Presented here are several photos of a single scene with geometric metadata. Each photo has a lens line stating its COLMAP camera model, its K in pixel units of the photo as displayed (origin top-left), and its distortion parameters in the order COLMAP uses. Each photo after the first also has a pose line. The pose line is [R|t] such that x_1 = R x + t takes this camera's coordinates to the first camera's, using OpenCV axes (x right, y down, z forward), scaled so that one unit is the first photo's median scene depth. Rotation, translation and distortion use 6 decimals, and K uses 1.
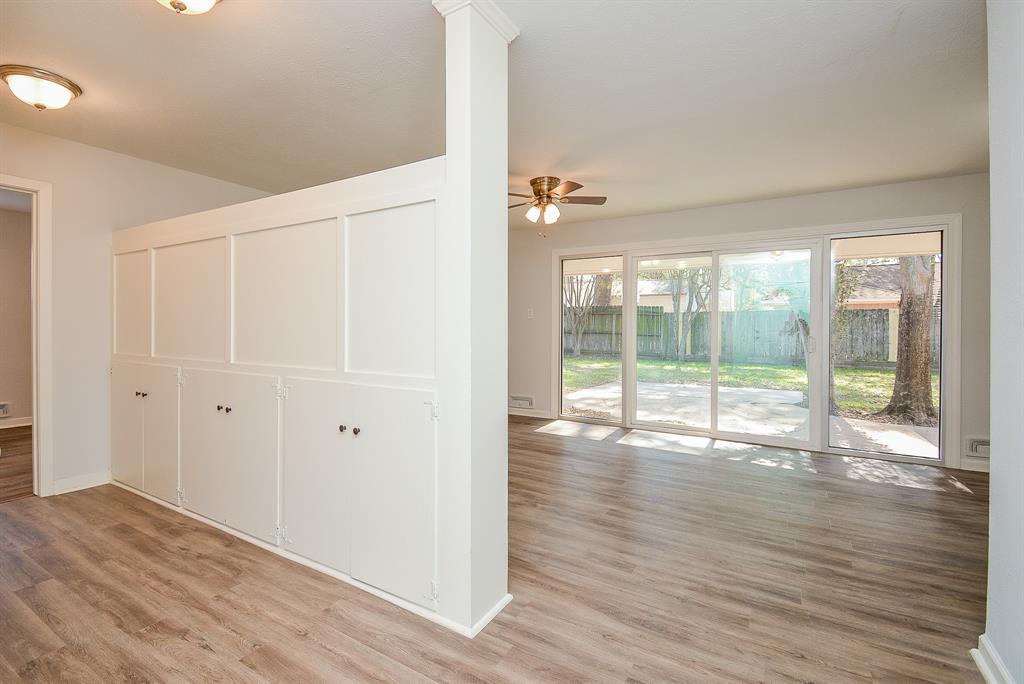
lens RADIAL K [[466.4, 0, 500.2], [0, 466.4, 326.9], [0, 0, 1]] dist [0.049733, -0.034297]
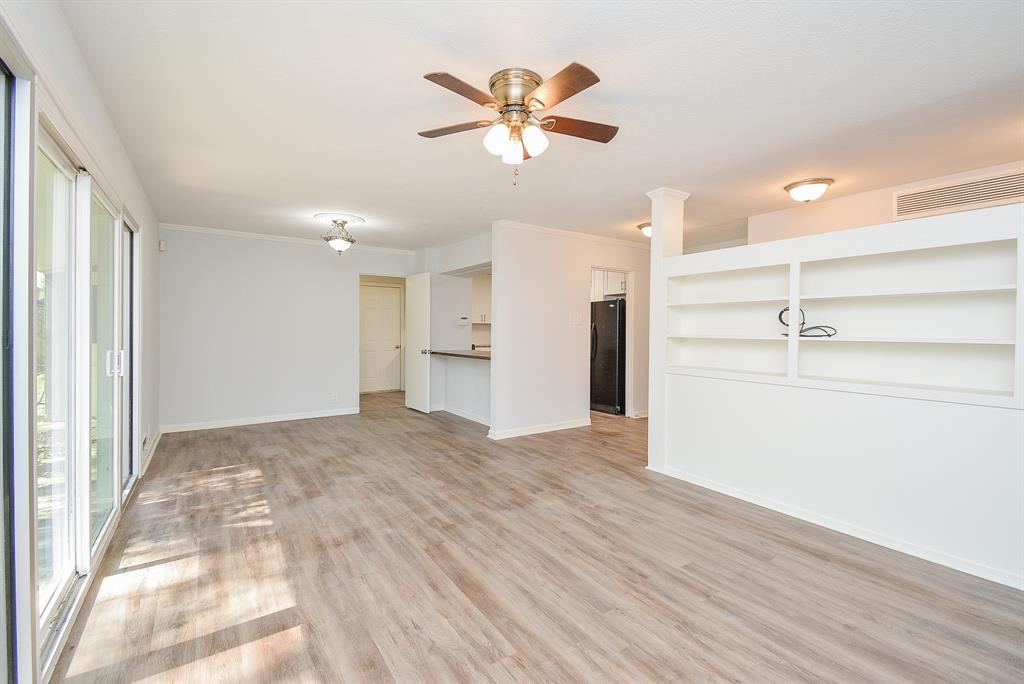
lens RADIAL K [[448.4, 0, 512.4], [0, 448.4, 335.6], [0, 0, 1]] dist [0.044078, -0.029043]
pose [[-0.910754, -0.015970, 0.412641, -0.180140], [-0.010085, 0.999814, 0.016437, -0.025803], [-0.412827, 0.010809, -0.910745, 2.136262]]
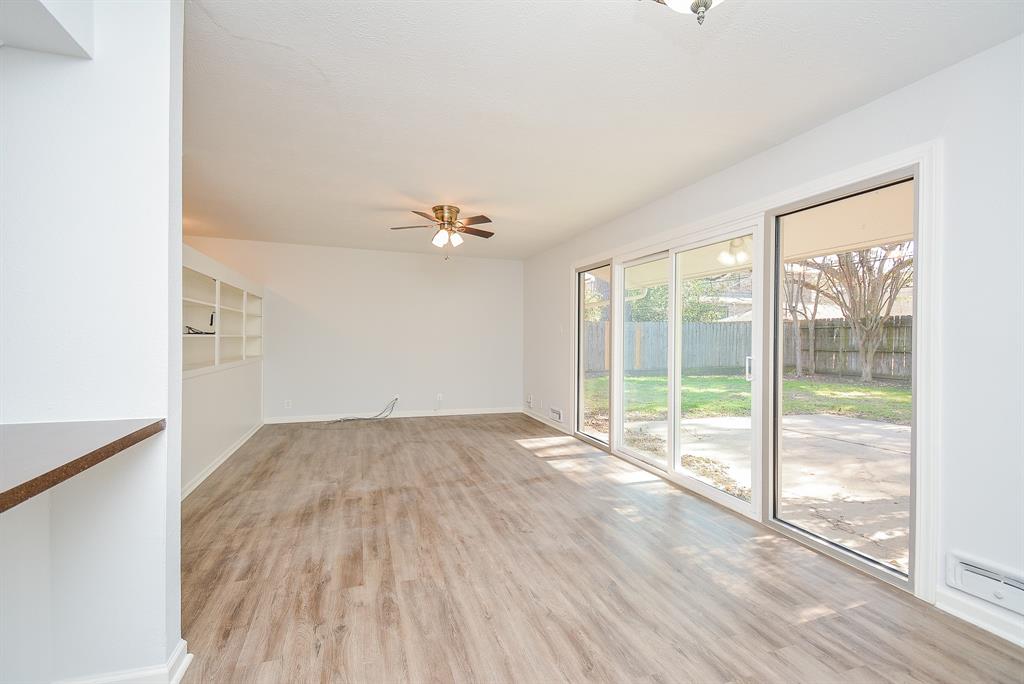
lens RADIAL K [[448.4, 0, 512.4], [0, 448.4, 335.6], [0, 0, 1]] dist [0.044078, -0.029043]
pose [[0.774944, 0.000846, -0.632029, 1.277792], [-0.008901, 0.999915, -0.009575, -0.002467], [0.631967, 0.013046, 0.774886, 0.388969]]
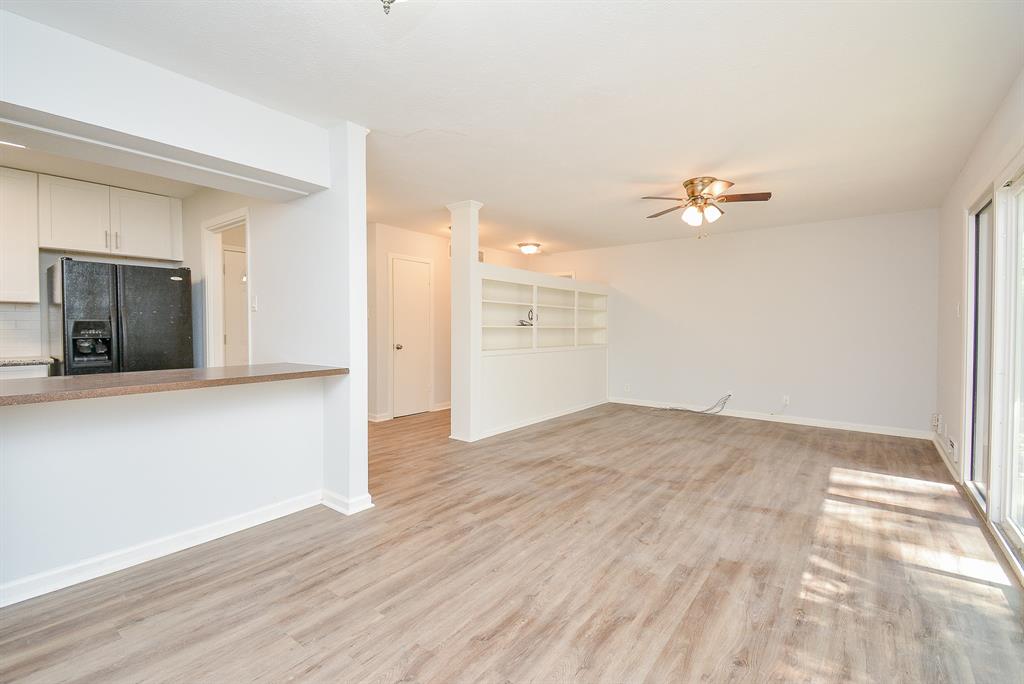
lens RADIAL K [[448.2, 0, 502.1], [0, 448.2, 336.4], [0, 0, 1]] dist [0.044719, -0.027505]
pose [[-0.113984, 0.015040, -0.993369, 1.576359], [-0.005151, 0.999863, 0.015729, 0.002233], [0.993469, 0.006910, -0.113891, 0.990034]]
